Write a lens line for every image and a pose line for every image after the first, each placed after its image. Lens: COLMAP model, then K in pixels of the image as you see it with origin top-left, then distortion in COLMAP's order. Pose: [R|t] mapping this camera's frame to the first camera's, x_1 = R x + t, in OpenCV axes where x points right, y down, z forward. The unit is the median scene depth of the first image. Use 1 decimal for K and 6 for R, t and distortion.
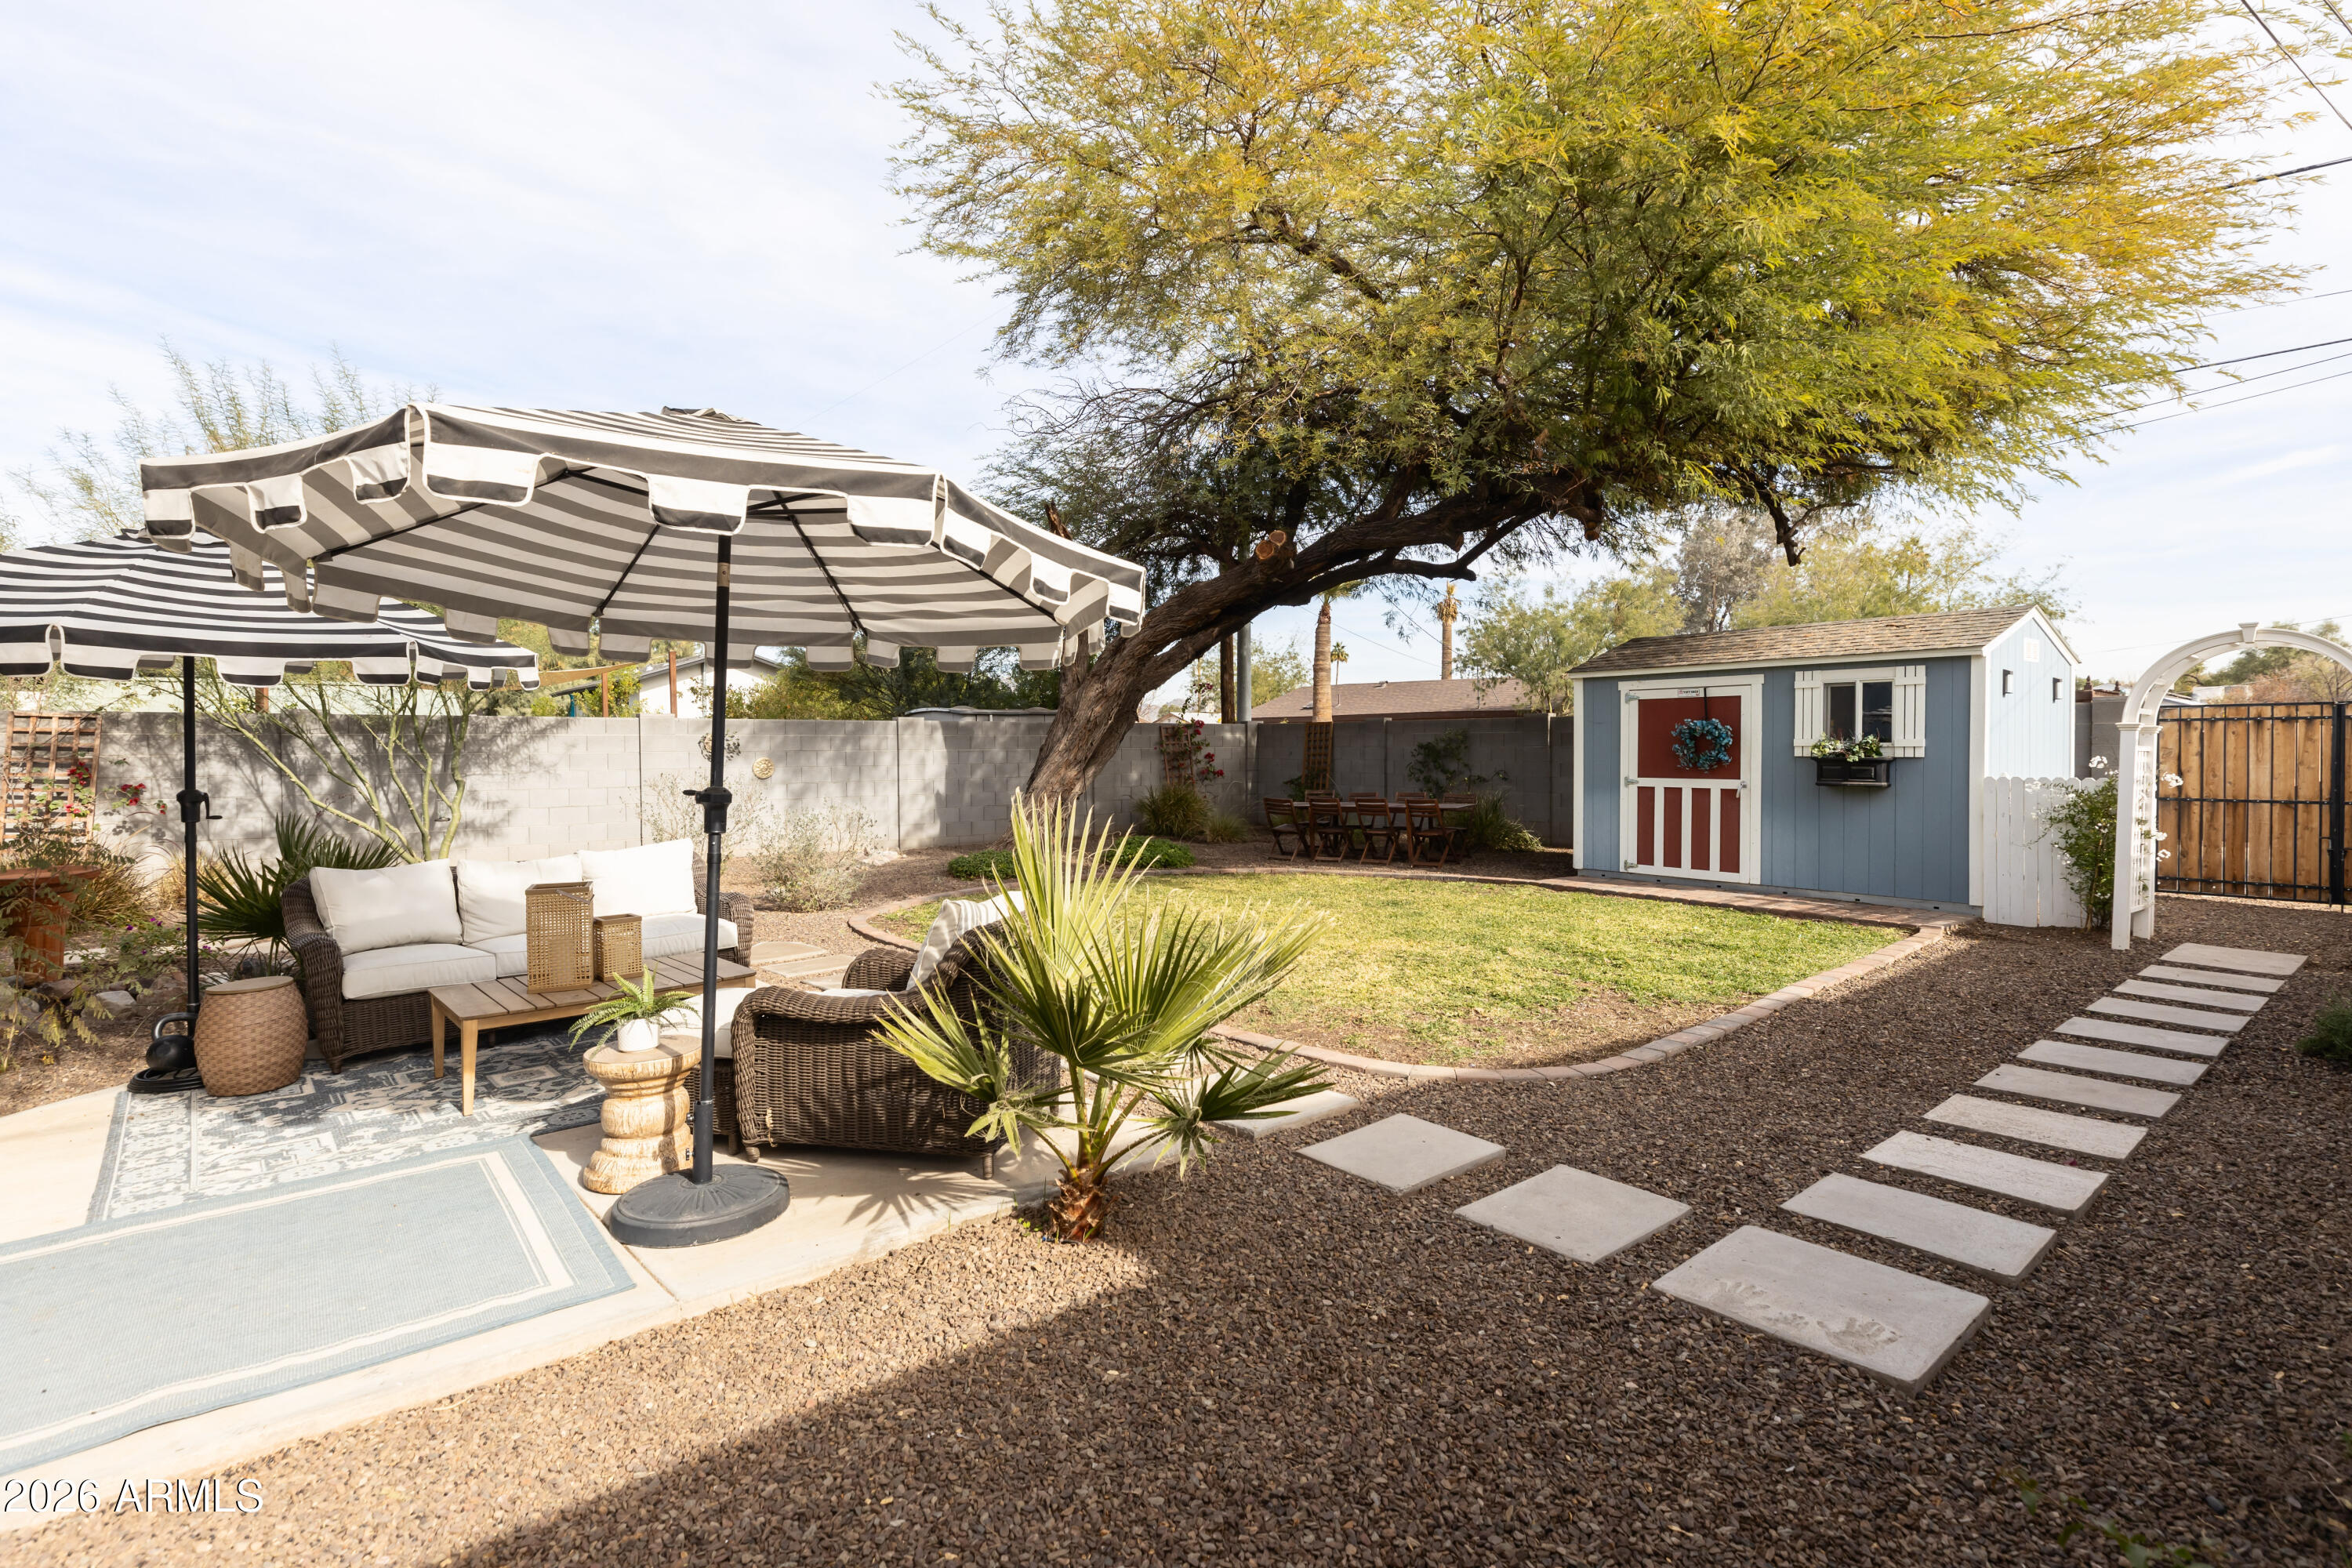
lens RADIAL K [[1117.9, 0, 1177.1], [0, 1117.9, 774.0], [0, 0, 1]] dist [0.000269, 0.000149]
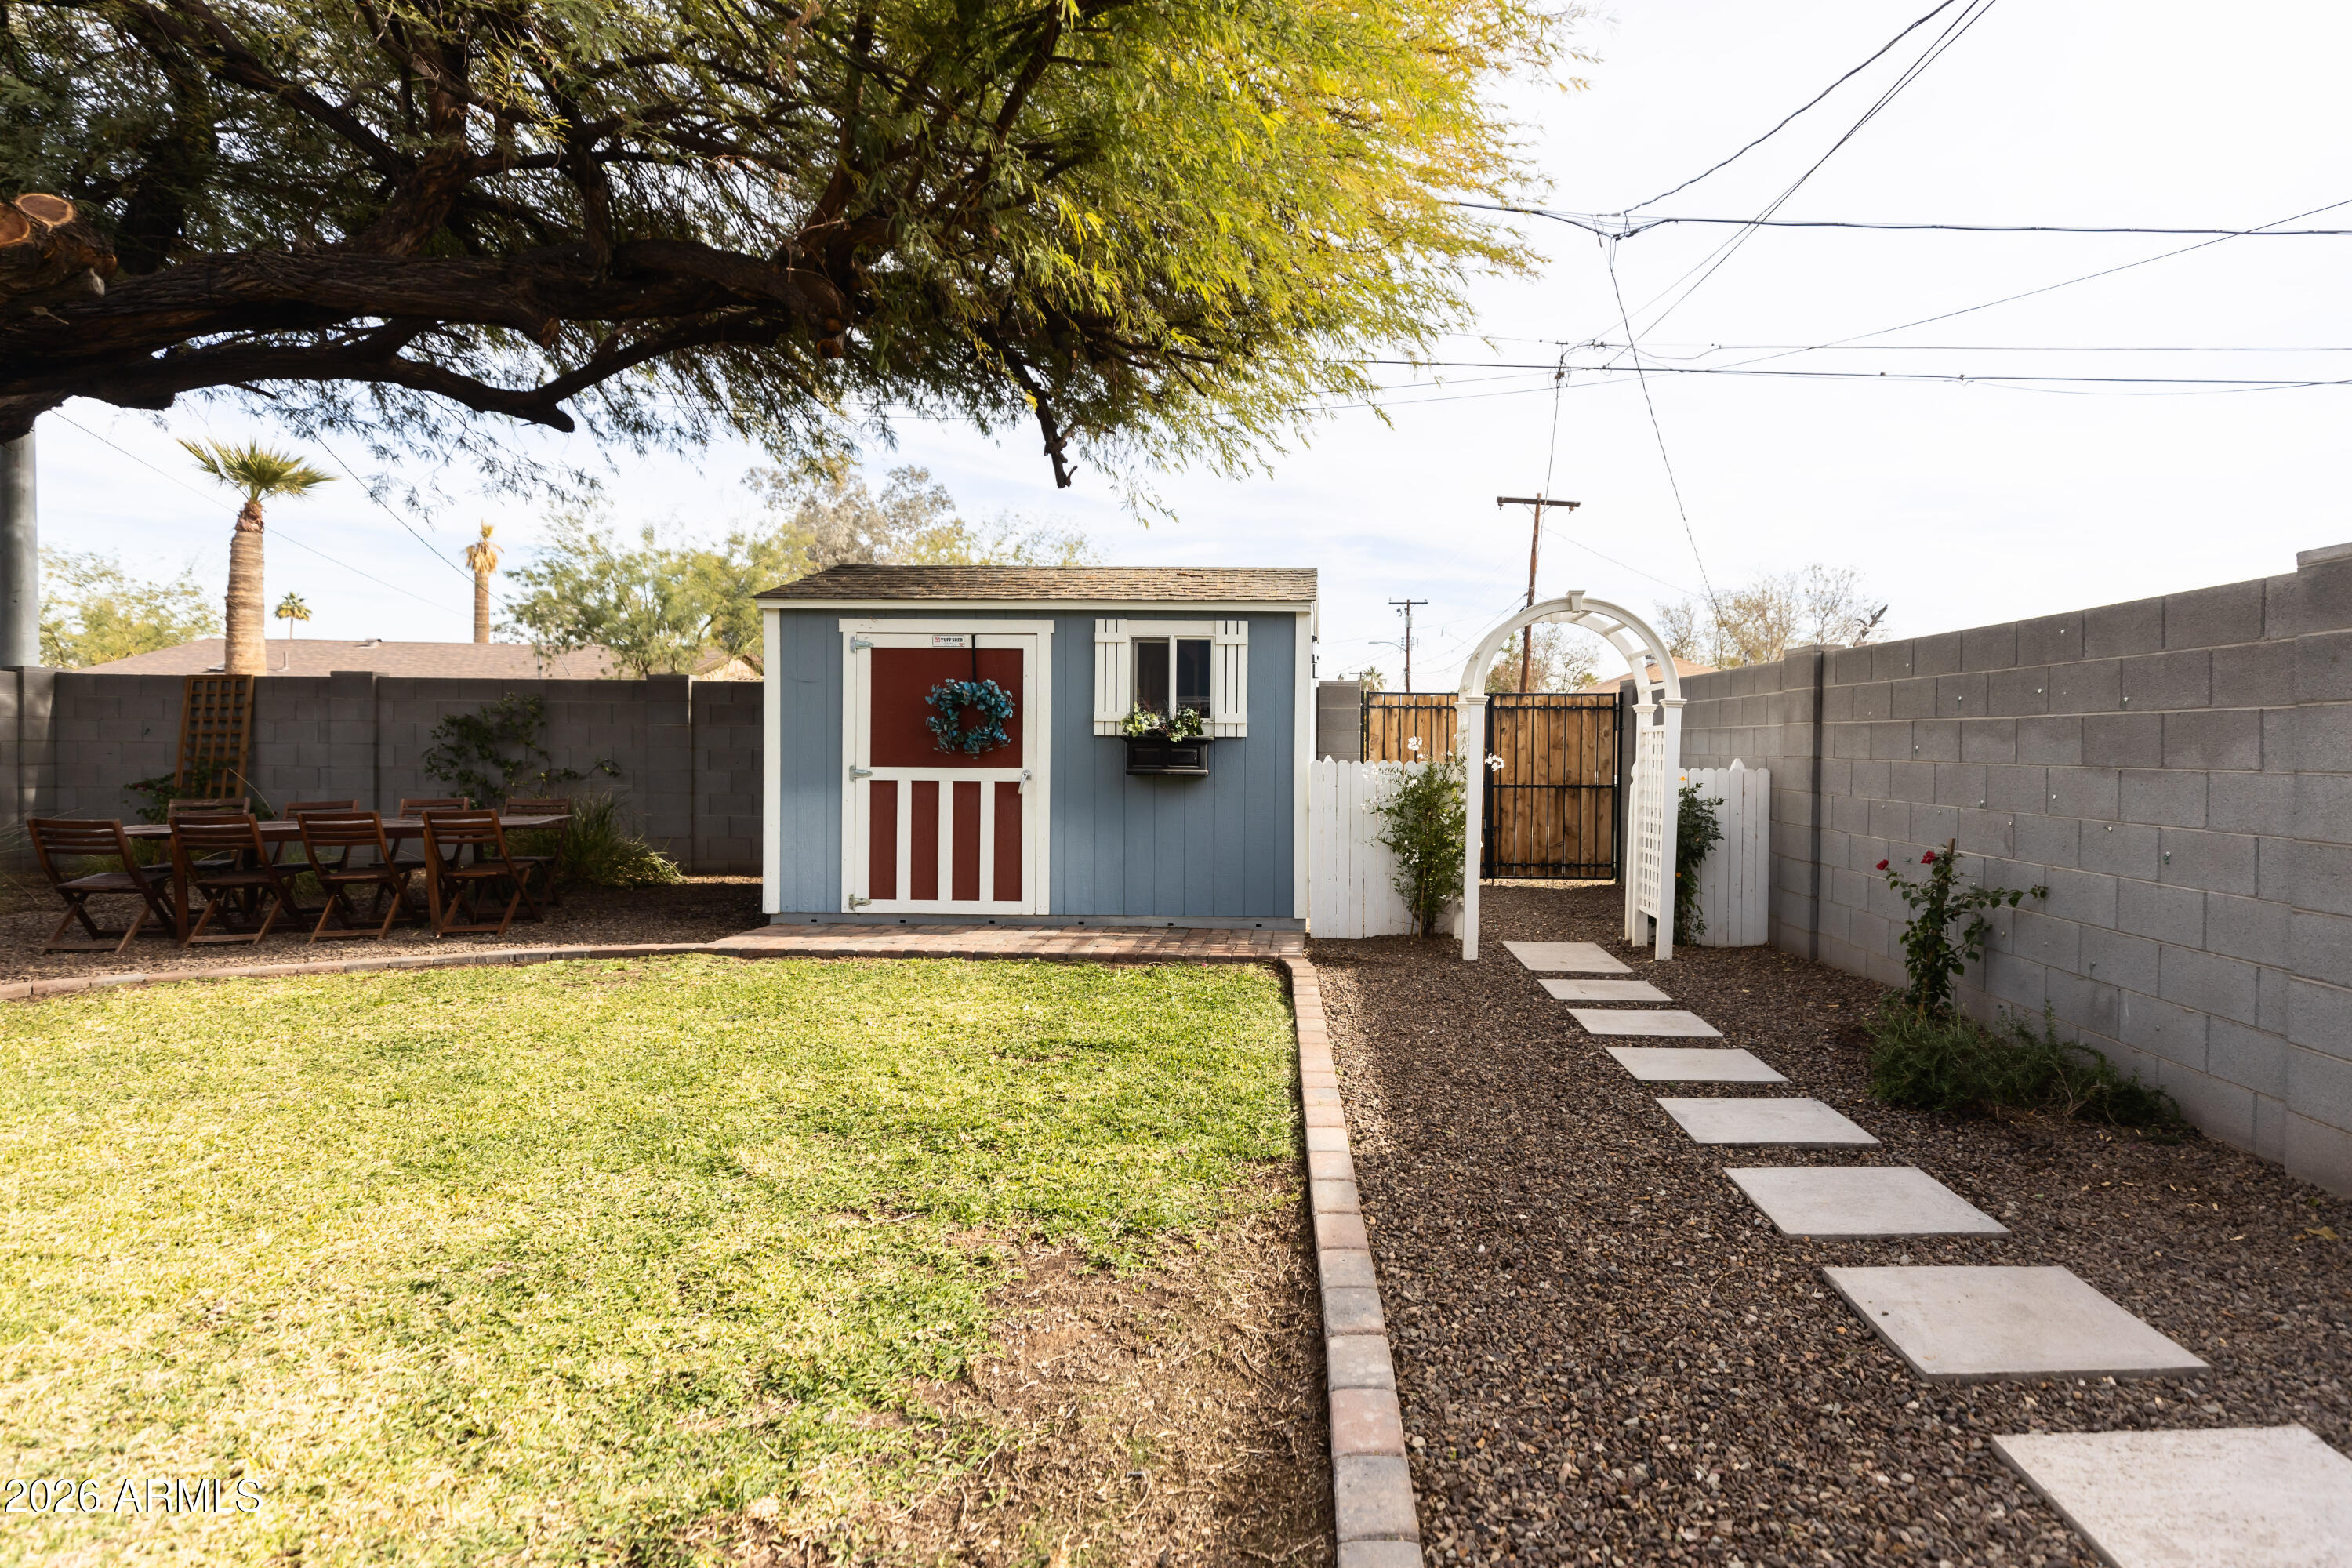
lens RADIAL K [[961.6, 0, 1182.7], [0, 961.6, 766.8], [0, 0, 1]] dist [0.003398, 0.000607]
pose [[0.637931, -0.001461, 0.770092, 0.097658], [0.008752, 0.999947, -0.005353, 0.008017], [-0.770044, 0.010155, 0.637910, 0.513560]]
